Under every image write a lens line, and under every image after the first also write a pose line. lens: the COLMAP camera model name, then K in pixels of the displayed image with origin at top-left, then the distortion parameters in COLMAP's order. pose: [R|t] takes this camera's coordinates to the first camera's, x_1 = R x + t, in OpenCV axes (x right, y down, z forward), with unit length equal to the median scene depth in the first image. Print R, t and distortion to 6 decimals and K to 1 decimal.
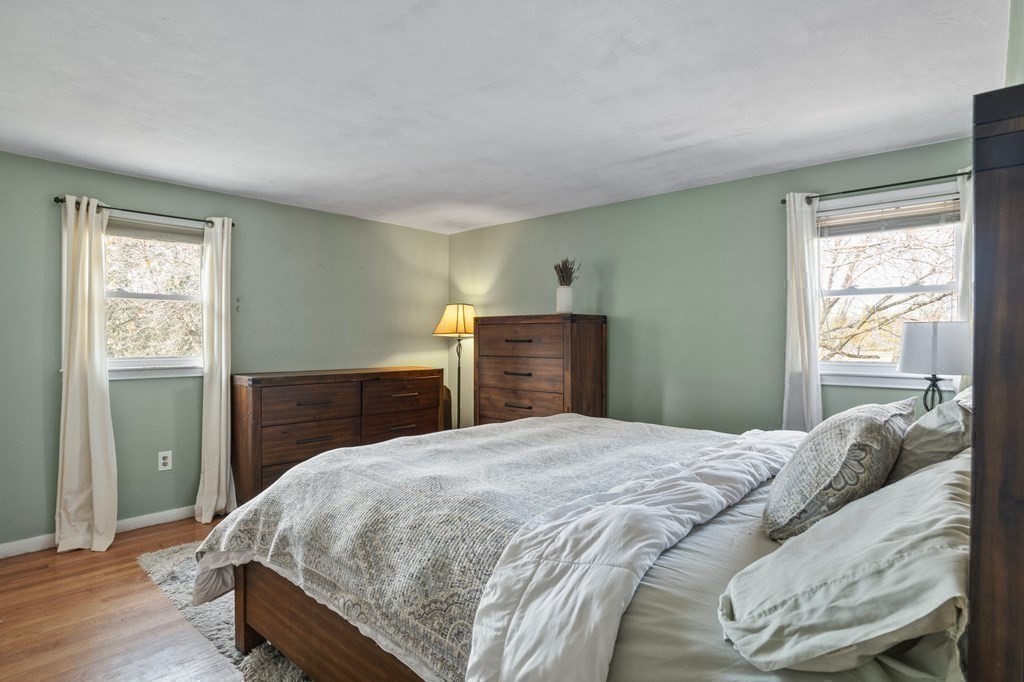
lens RADIAL K [[541.2, 0, 511.9], [0, 541.2, 338.6], [0, 0, 1]] dist [-0.019127, 0.012412]
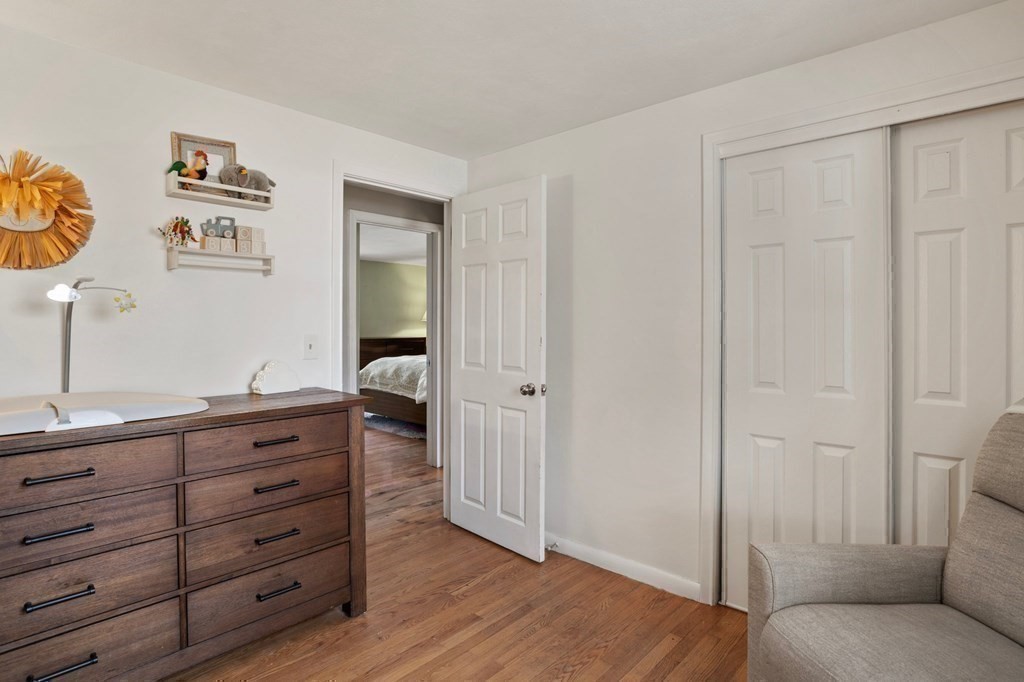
lens RADIAL K [[541.2, 0, 509.0], [0, 541.2, 335.8], [0, 0, 1]] dist [-0.019127, 0.012412]
pose [[0.999849, 0.003031, -0.017125, 0.601528], [-0.002705, 0.999815, 0.019029, 0.022154], [0.017180, -0.018979, 0.999672, -2.822478]]
